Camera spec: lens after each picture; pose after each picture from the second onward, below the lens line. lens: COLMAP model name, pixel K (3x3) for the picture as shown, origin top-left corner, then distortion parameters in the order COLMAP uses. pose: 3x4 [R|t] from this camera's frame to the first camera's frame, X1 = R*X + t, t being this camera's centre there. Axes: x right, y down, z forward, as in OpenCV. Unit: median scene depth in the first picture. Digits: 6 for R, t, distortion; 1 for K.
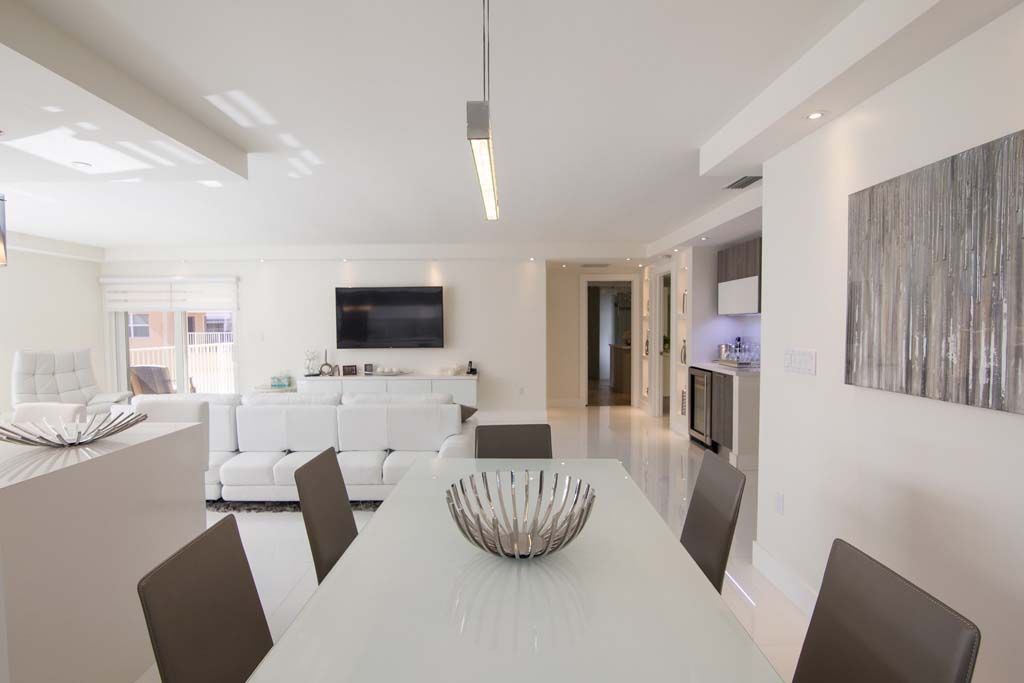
lens RADIAL K [[492.5, 0, 524.1], [0, 492.5, 346.4], [0, 0, 1]] dist [-0.001375, -0.000300]
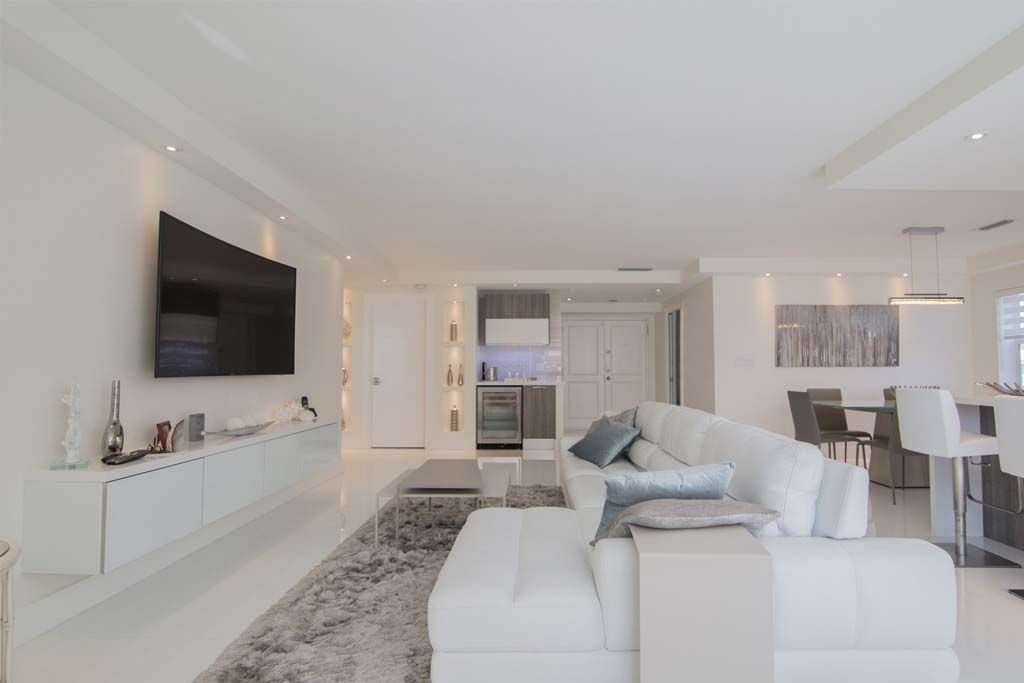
lens RADIAL K [[492.5, 0, 524.1], [0, 492.5, 346.4], [0, 0, 1]] dist [-0.001375, -0.000300]
pose [[0.052230, 0.051031, 0.997330, -2.537546], [0.045646, 0.997528, -0.053432, 0.044678], [-0.997591, 0.048315, 0.049771, 2.501919]]
